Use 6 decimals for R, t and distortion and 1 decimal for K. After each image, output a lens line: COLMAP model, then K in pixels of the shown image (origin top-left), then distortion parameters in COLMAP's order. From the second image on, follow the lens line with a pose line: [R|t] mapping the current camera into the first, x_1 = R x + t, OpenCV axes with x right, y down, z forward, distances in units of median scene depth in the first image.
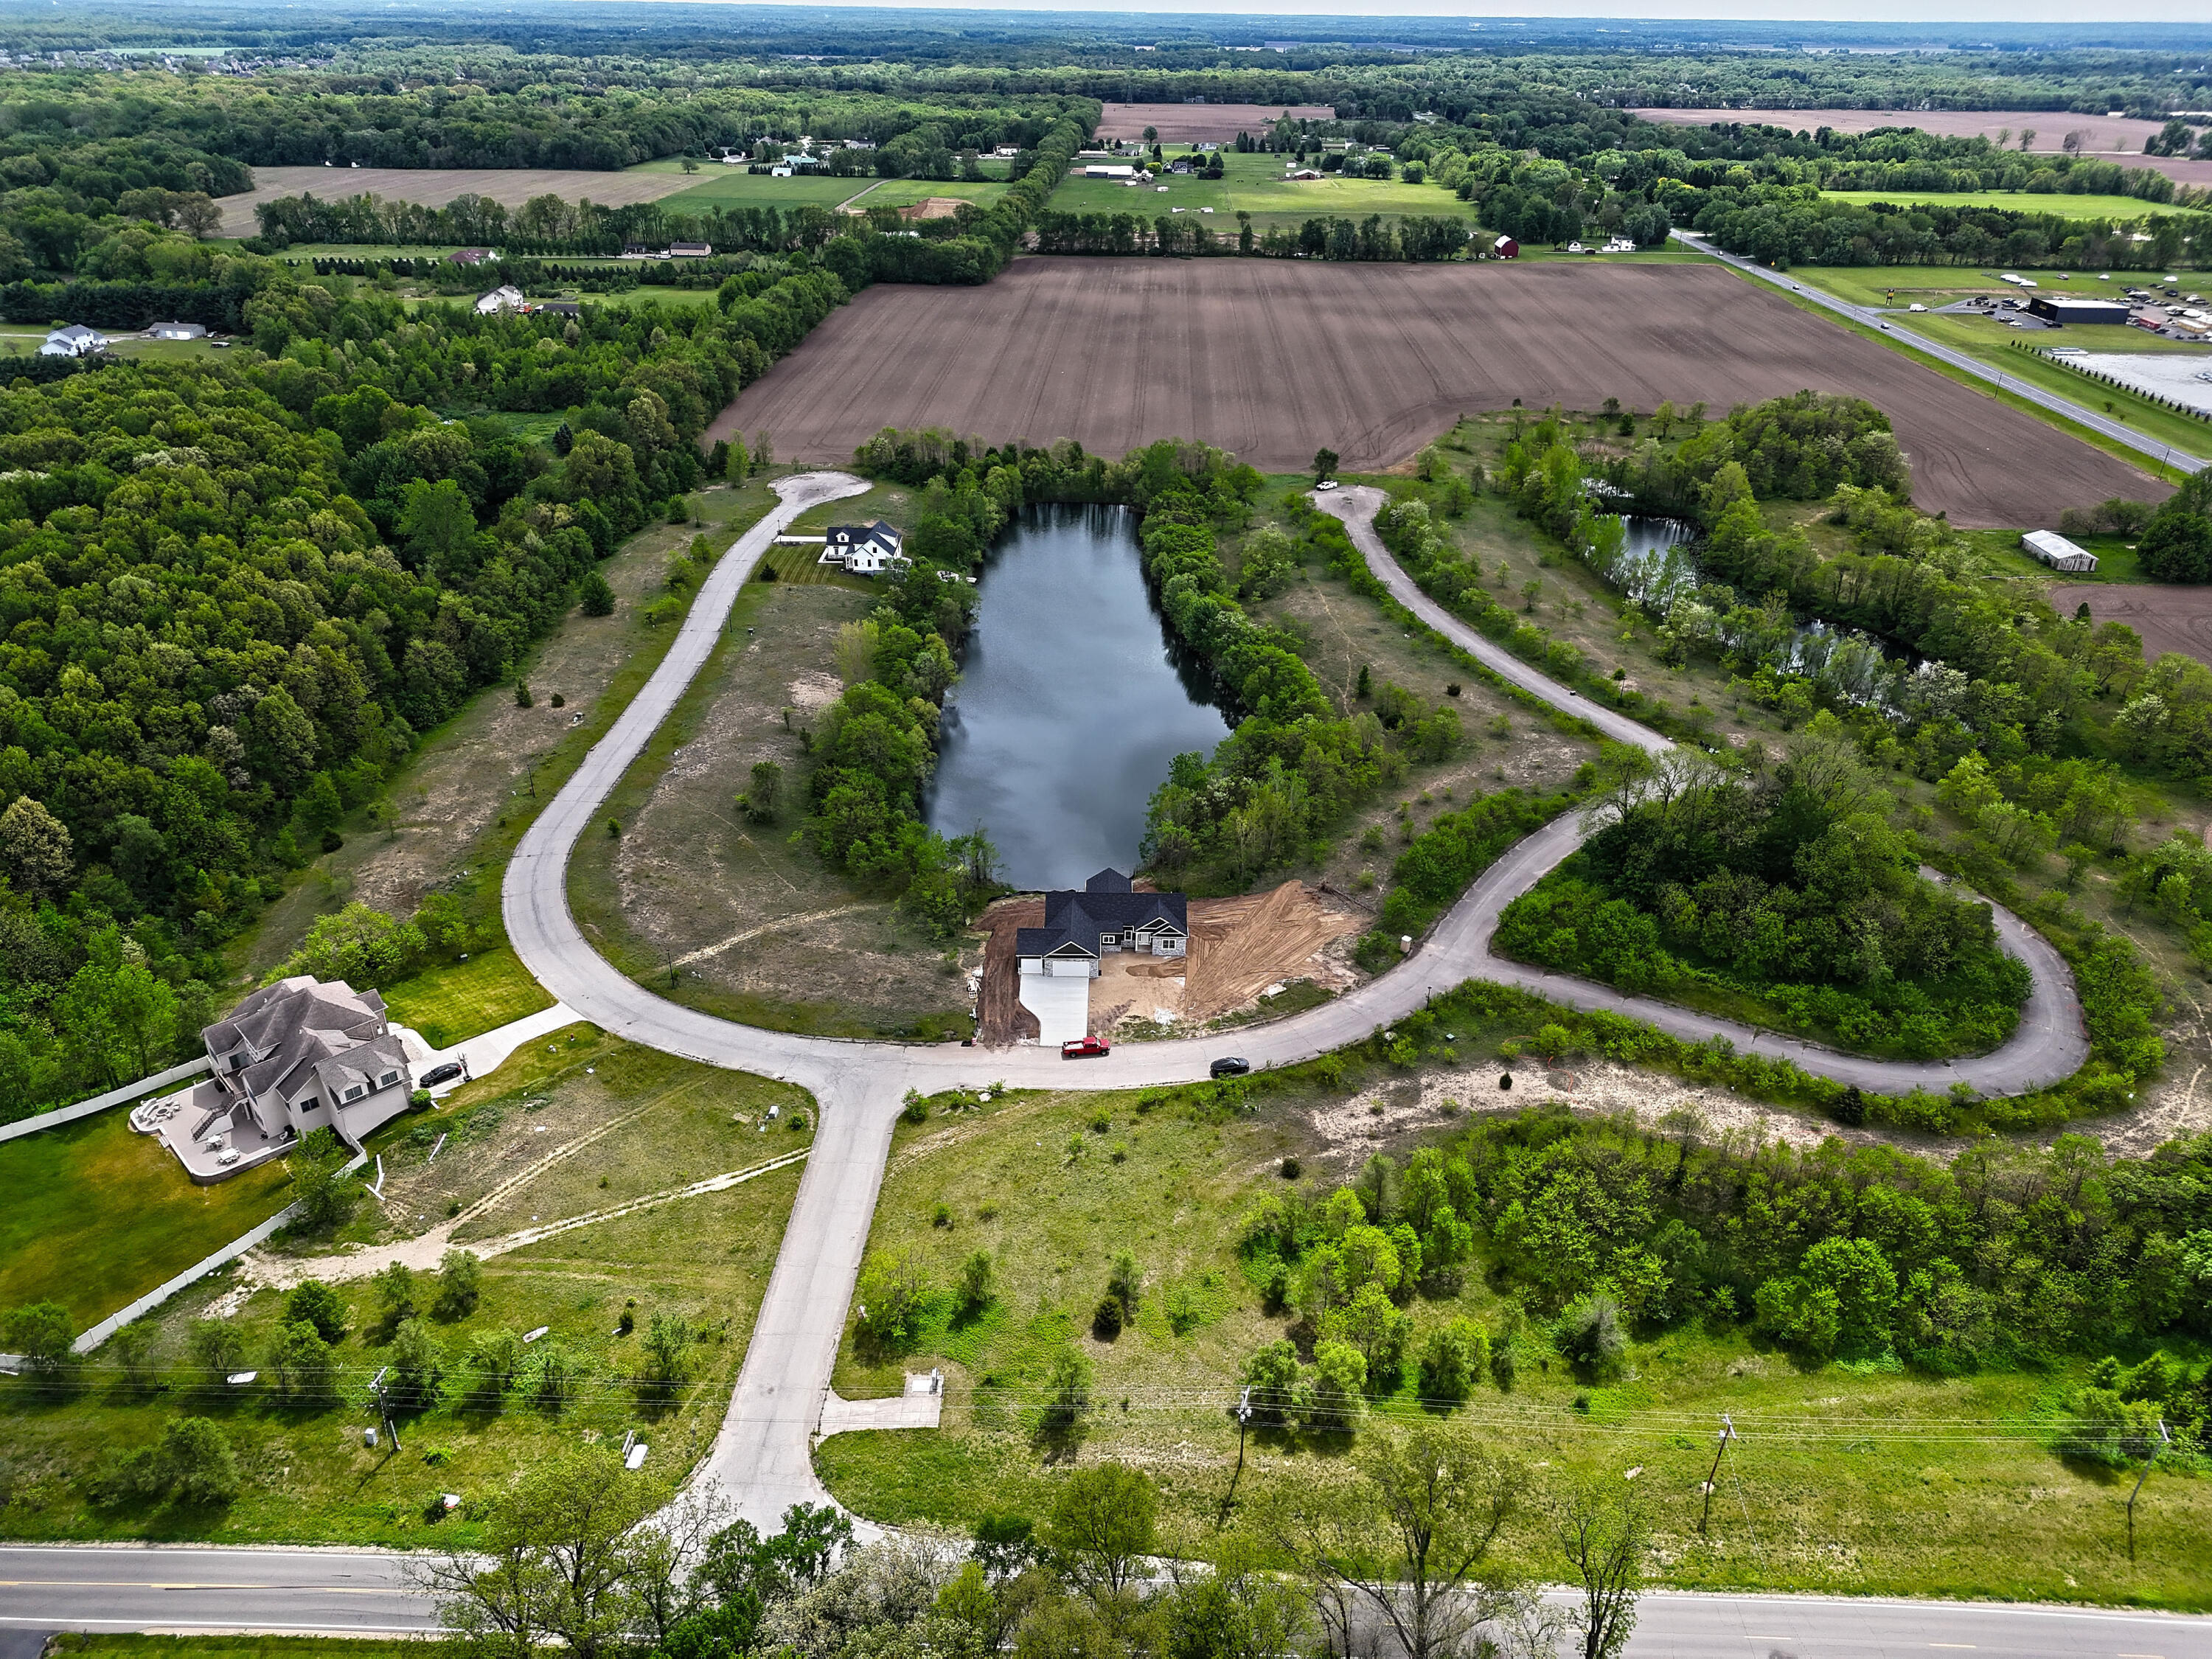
lens RADIAL K [[1539.9, 0, 1122.8], [0, 1539.9, 816.9], [0, 0, 1]] dist [0.065447, -0.058351]
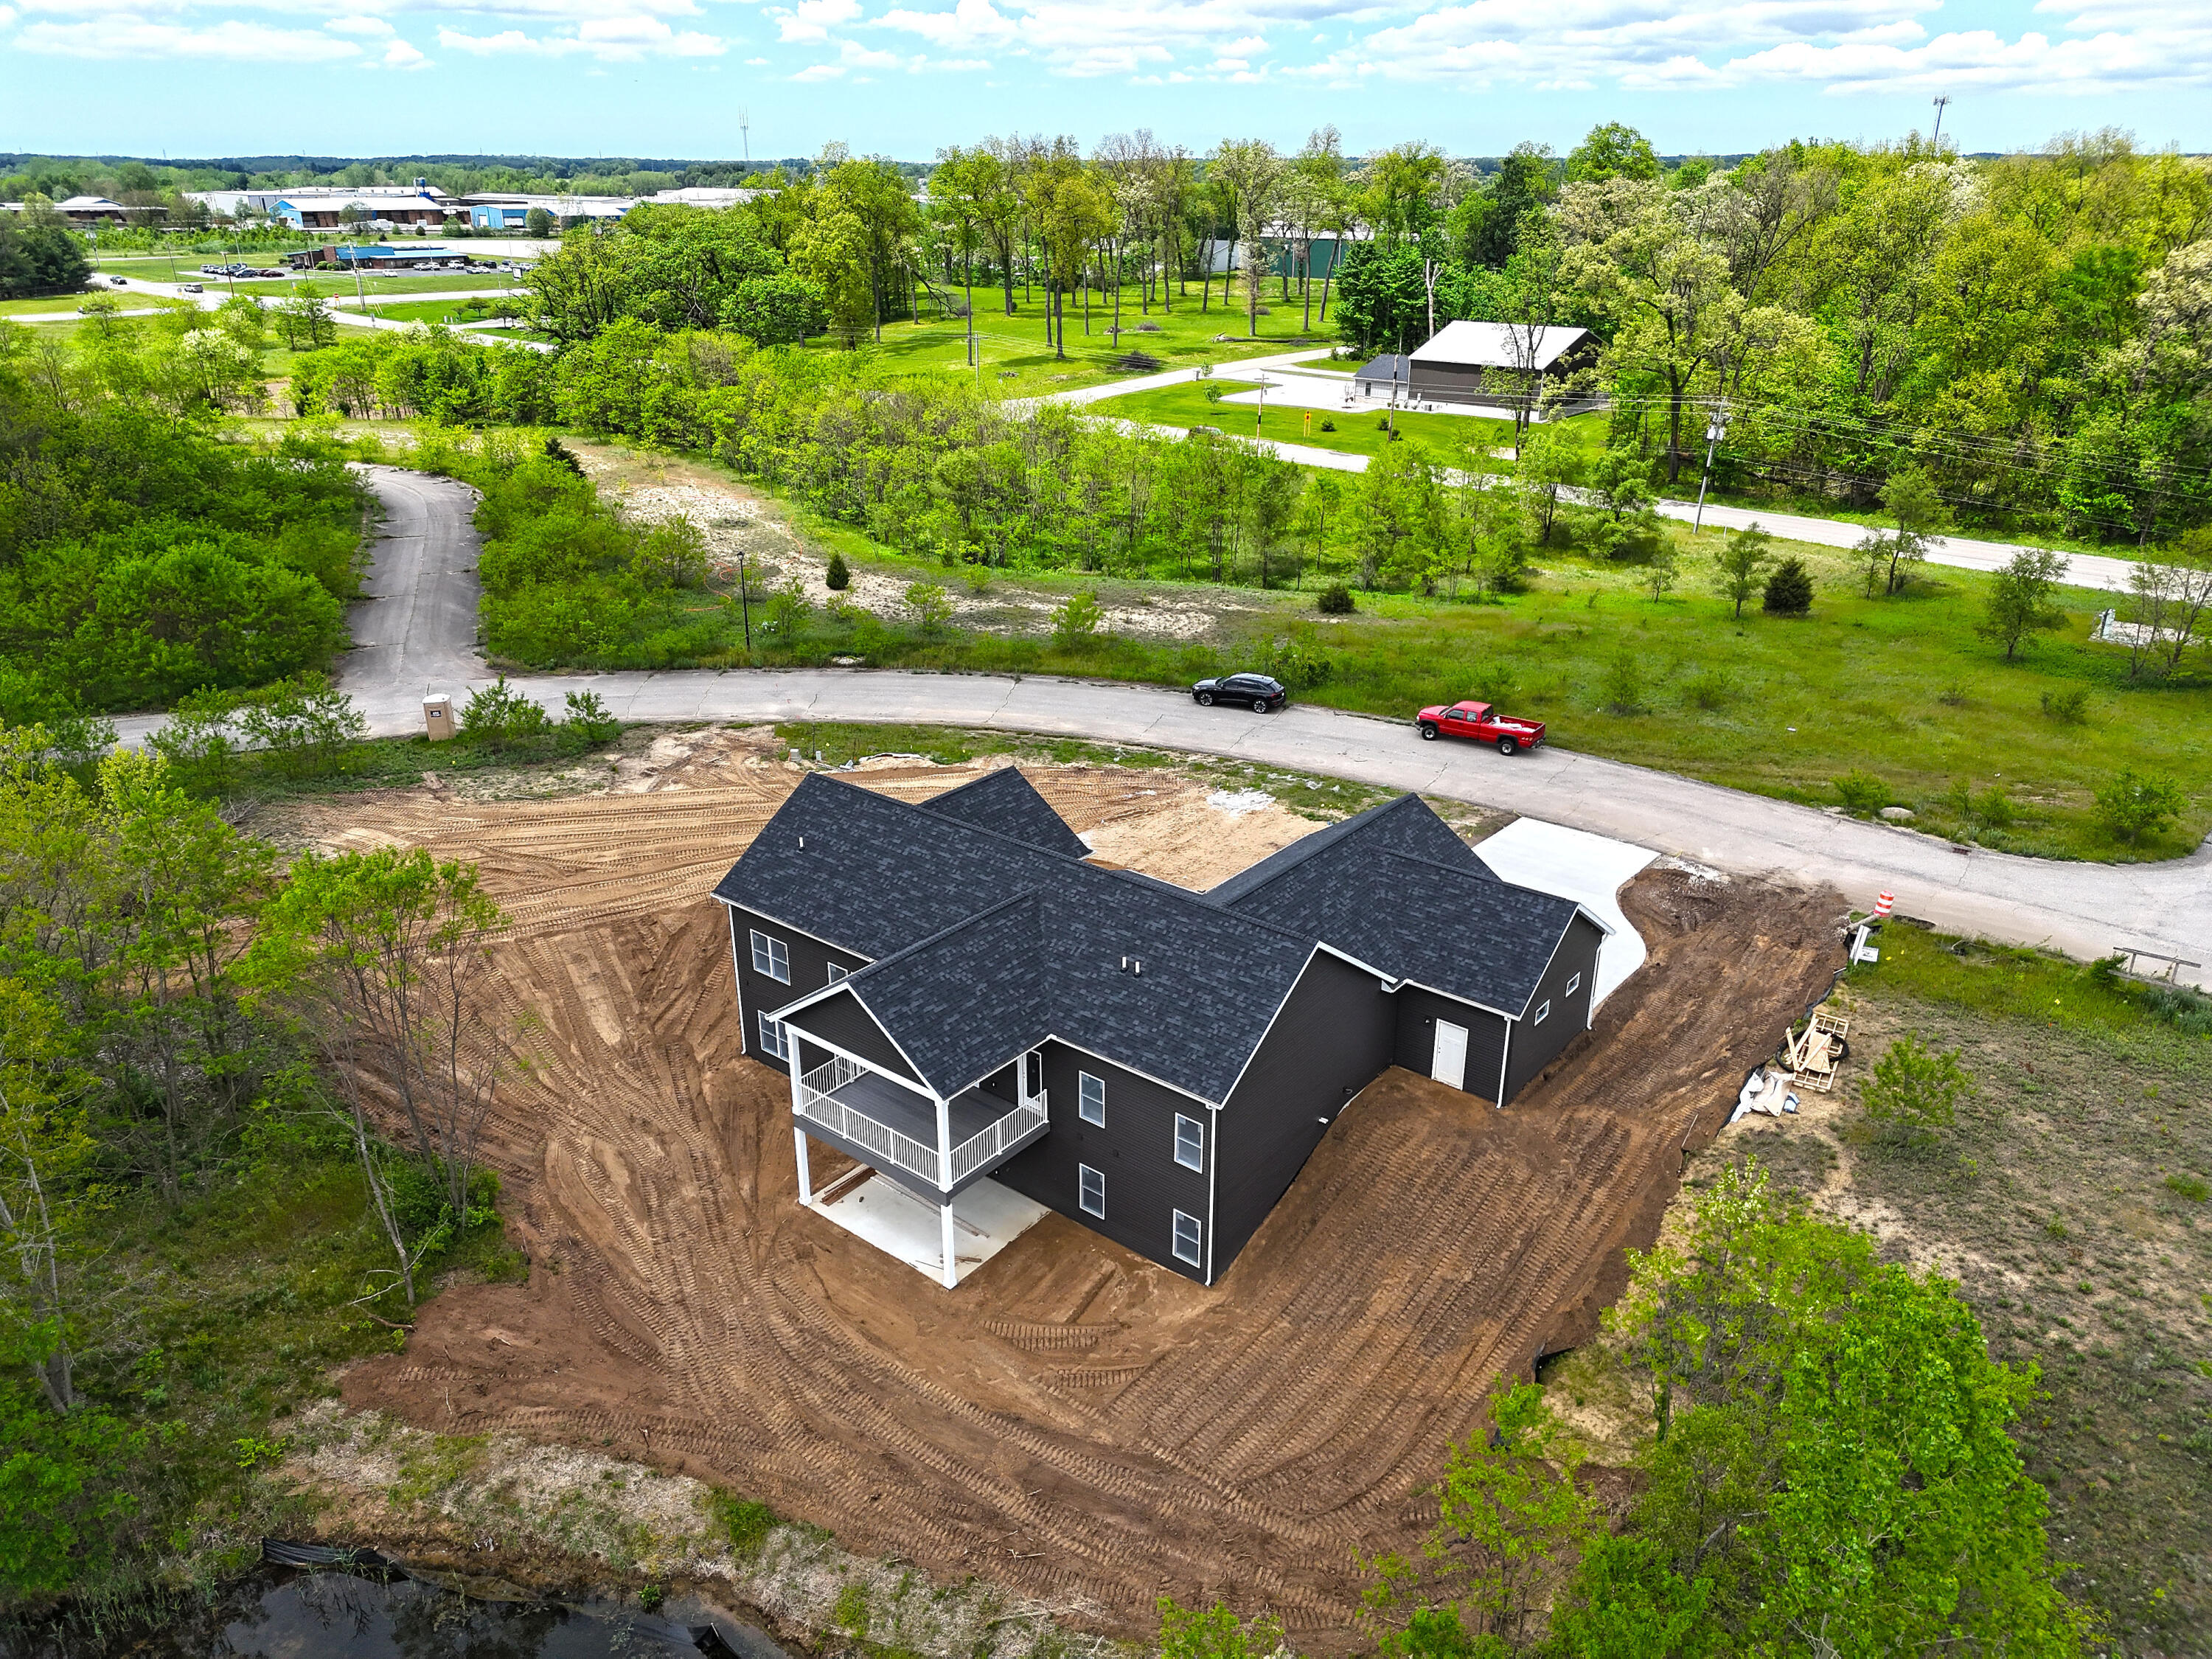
lens RADIAL K [[1539.9, 0, 1112.4], [0, 1539.9, 841.0], [0, 0, 1]] dist [0.065447, -0.058351]
pose [[-0.775769, -0.266695, 0.571888, -0.134183], [0.280857, 0.665644, 0.691402, -0.094990], [-0.565067, 0.696988, -0.441483, 1.091394]]
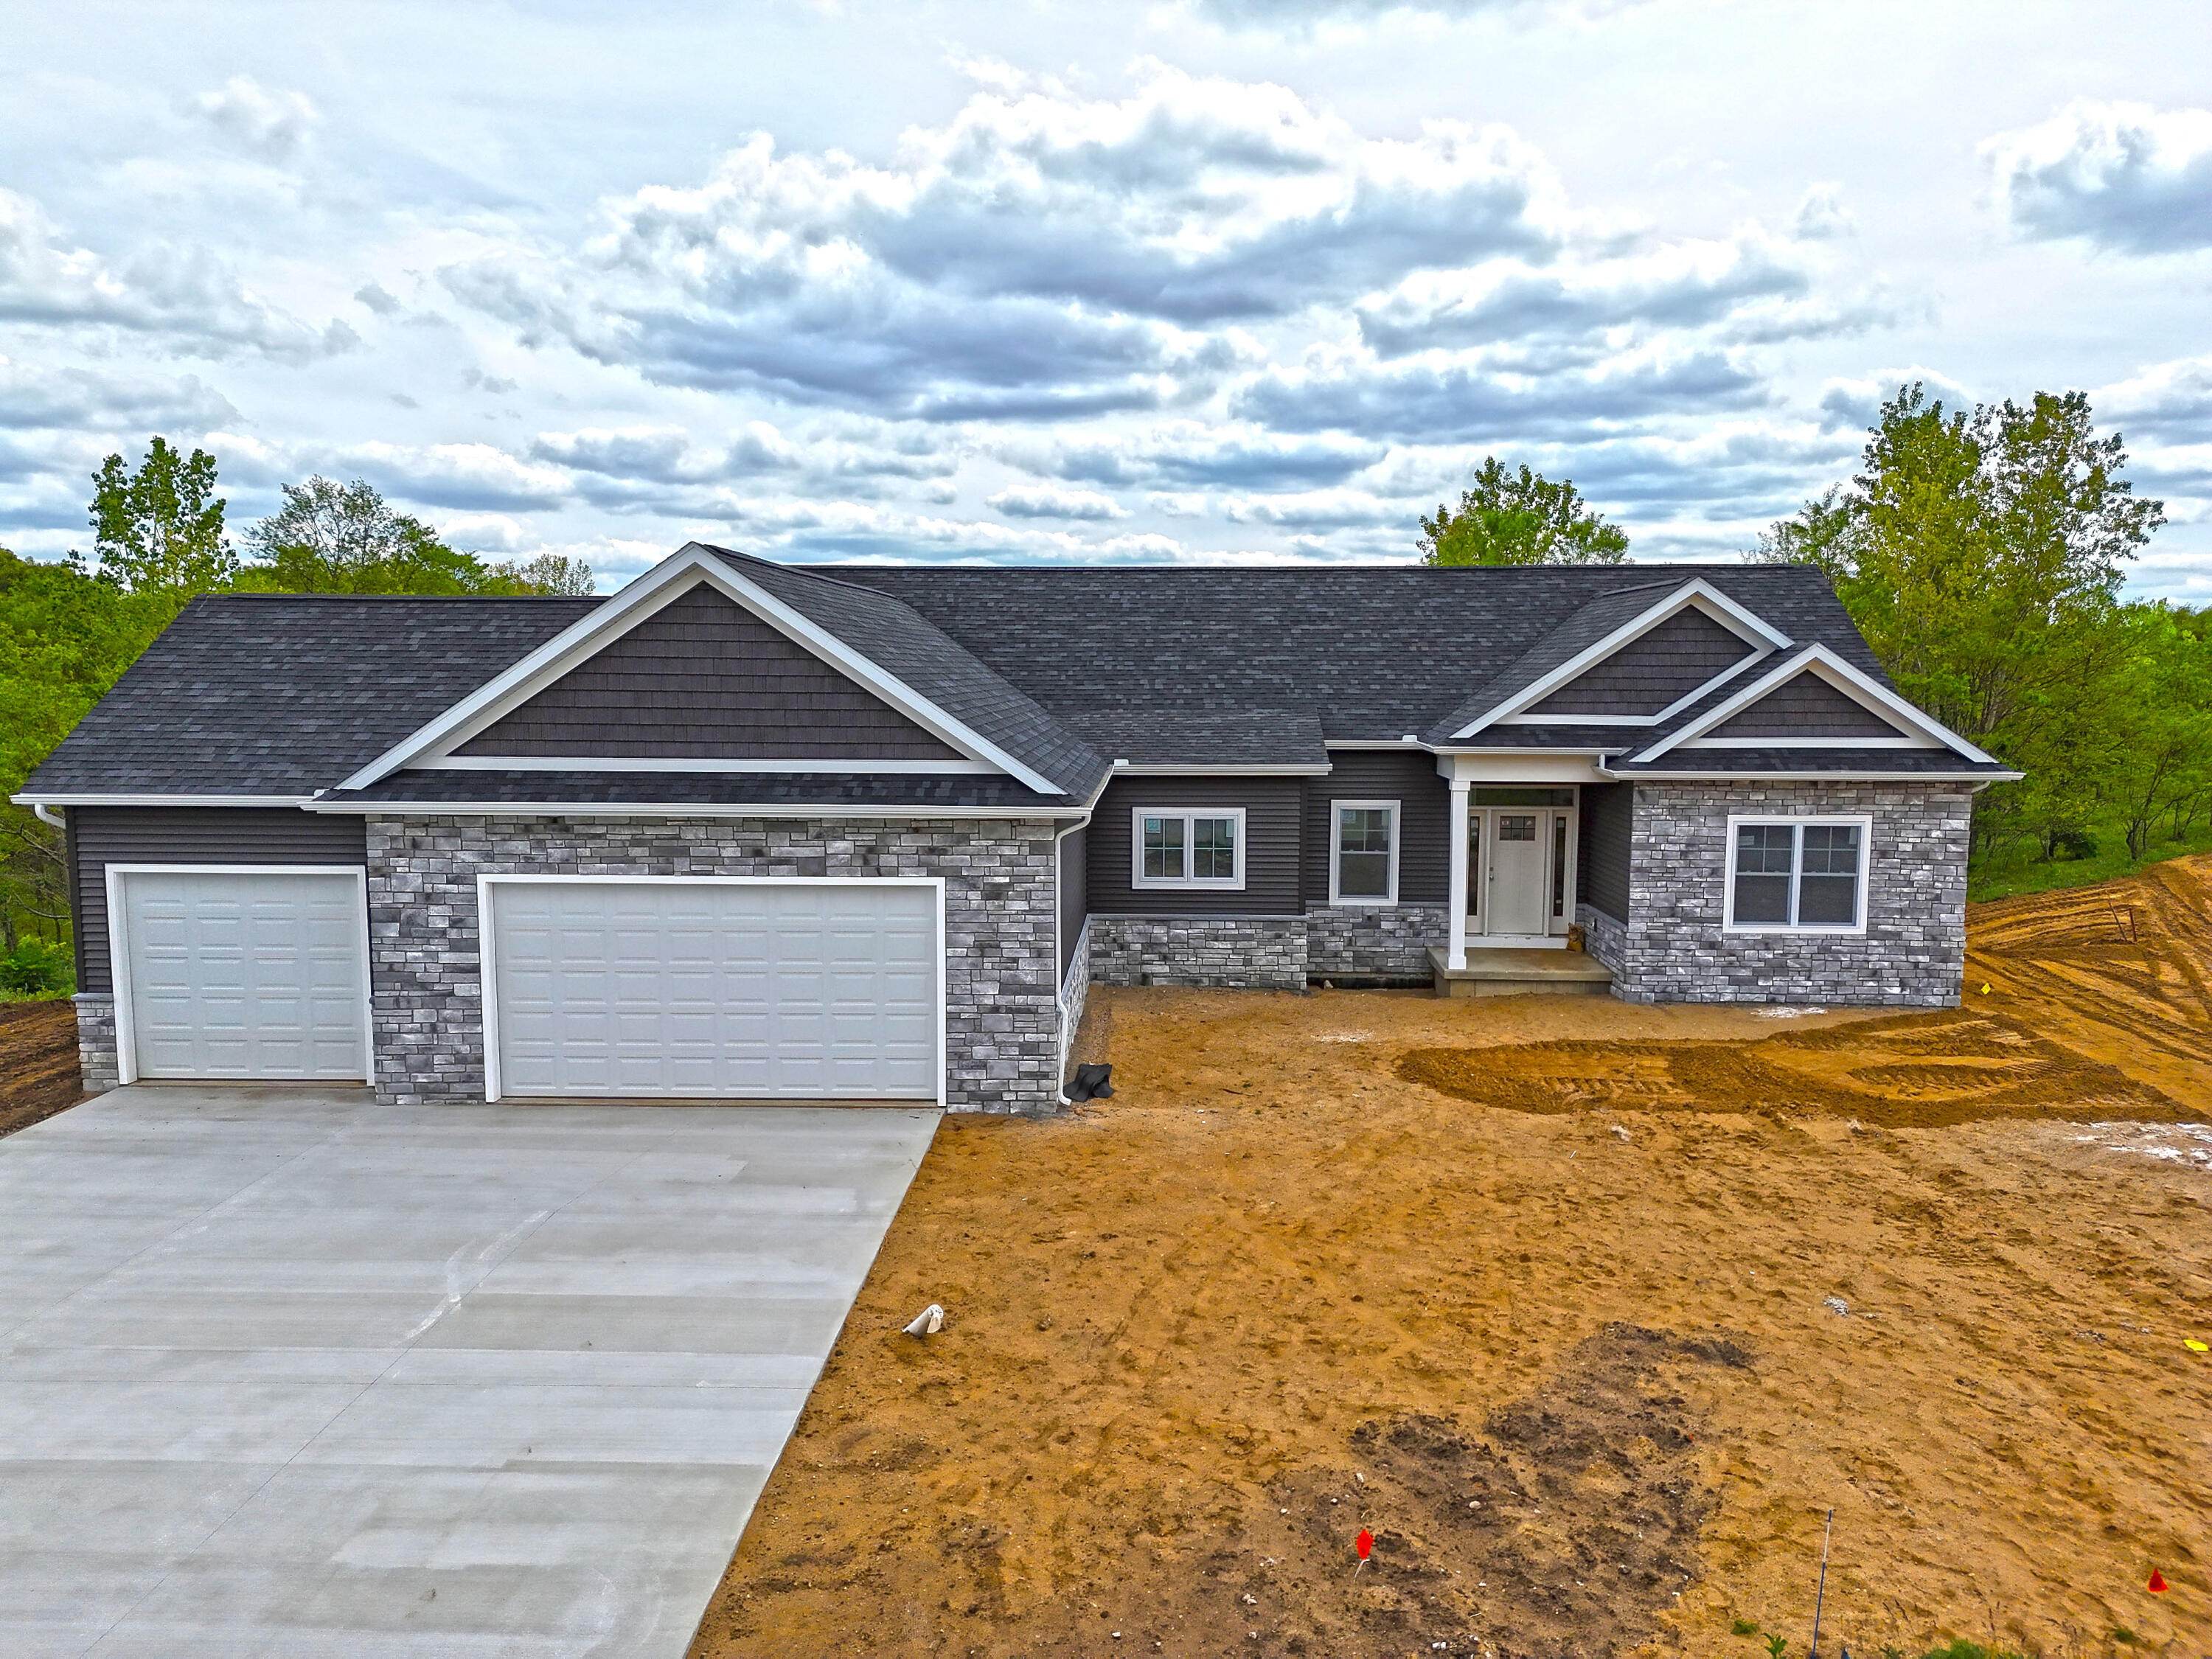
lens RADIAL K [[1539.9, 0, 1115.1], [0, 1539.9, 815.5], [0, 0, 1]] dist [0.065447, -0.058351]
pose [[0.999115, -0.012187, -0.040260, -0.009824], [-0.003780, 0.927228, -0.374478, 0.116106], [0.041894, 0.374299, 0.926361, 0.893987]]
